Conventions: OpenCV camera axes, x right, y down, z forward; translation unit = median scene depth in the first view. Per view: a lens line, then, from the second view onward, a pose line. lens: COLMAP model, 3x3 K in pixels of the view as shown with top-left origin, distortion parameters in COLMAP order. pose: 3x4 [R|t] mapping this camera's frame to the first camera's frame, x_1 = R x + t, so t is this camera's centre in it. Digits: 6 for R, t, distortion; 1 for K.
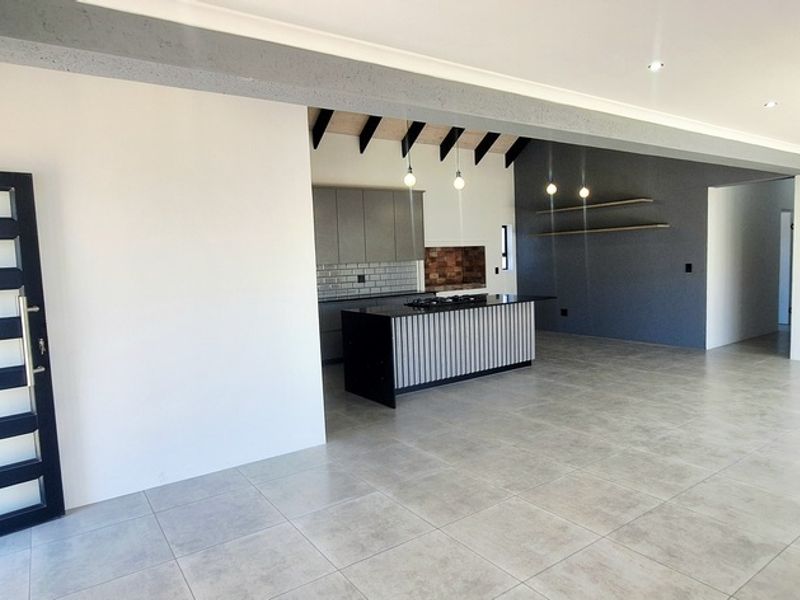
lens RADIAL K [[521.9, 0, 402.6], [0, 521.9, 303.5], [0, 0, 1]] dist [-0.023294, 0.018521]
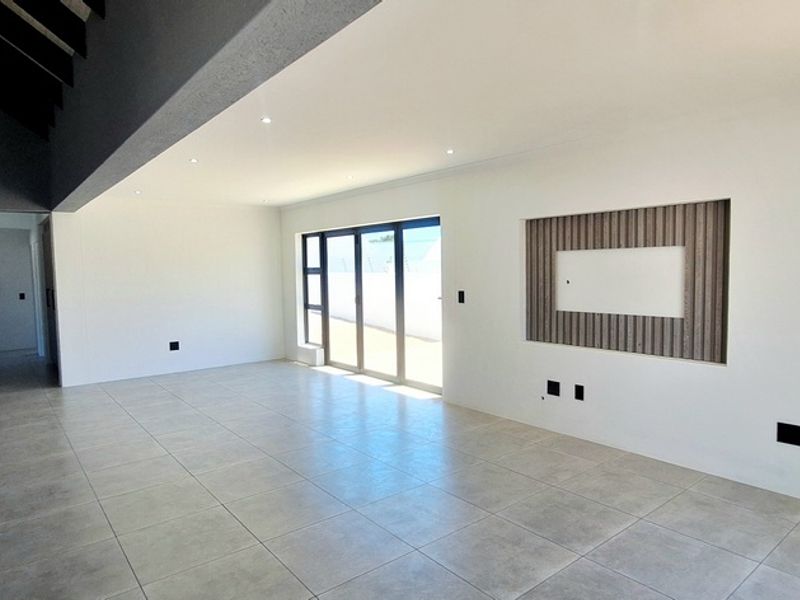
lens RADIAL K [[521.9, 0, 401.7], [0, 521.9, 301.8], [0, 0, 1]] dist [-0.023294, 0.018521]
pose [[-0.070440, -0.024997, 0.997203, -0.331612], [0.108575, 0.993554, 0.032575, -0.022930], [-0.991589, 0.110566, -0.067272, 0.373326]]
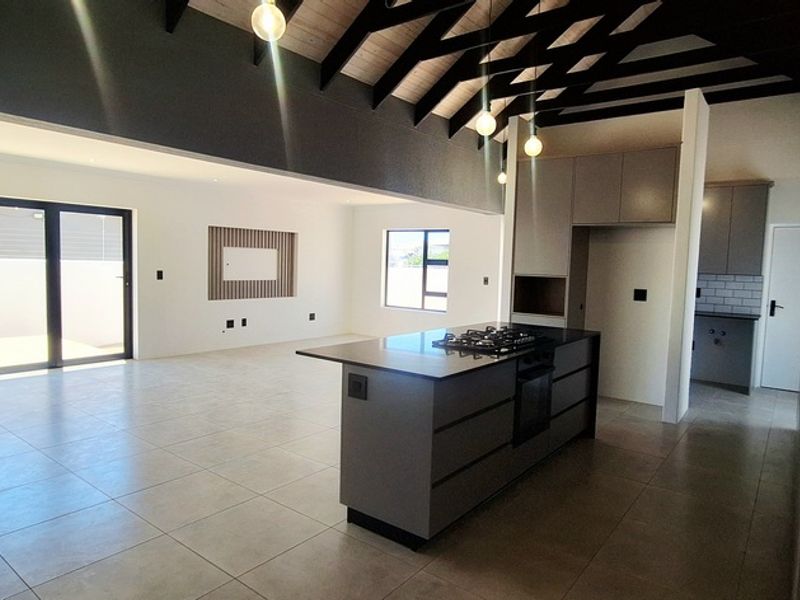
lens RADIAL K [[521.9, 0, 396.8], [0, 521.9, 298.7], [0, 0, 1]] dist [-0.023294, 0.018521]
pose [[-0.955557, 0.036933, -0.292484, 0.344128], [-0.010707, 0.987119, 0.159627, -0.127093], [0.294612, 0.155664, -0.942853, 1.437946]]
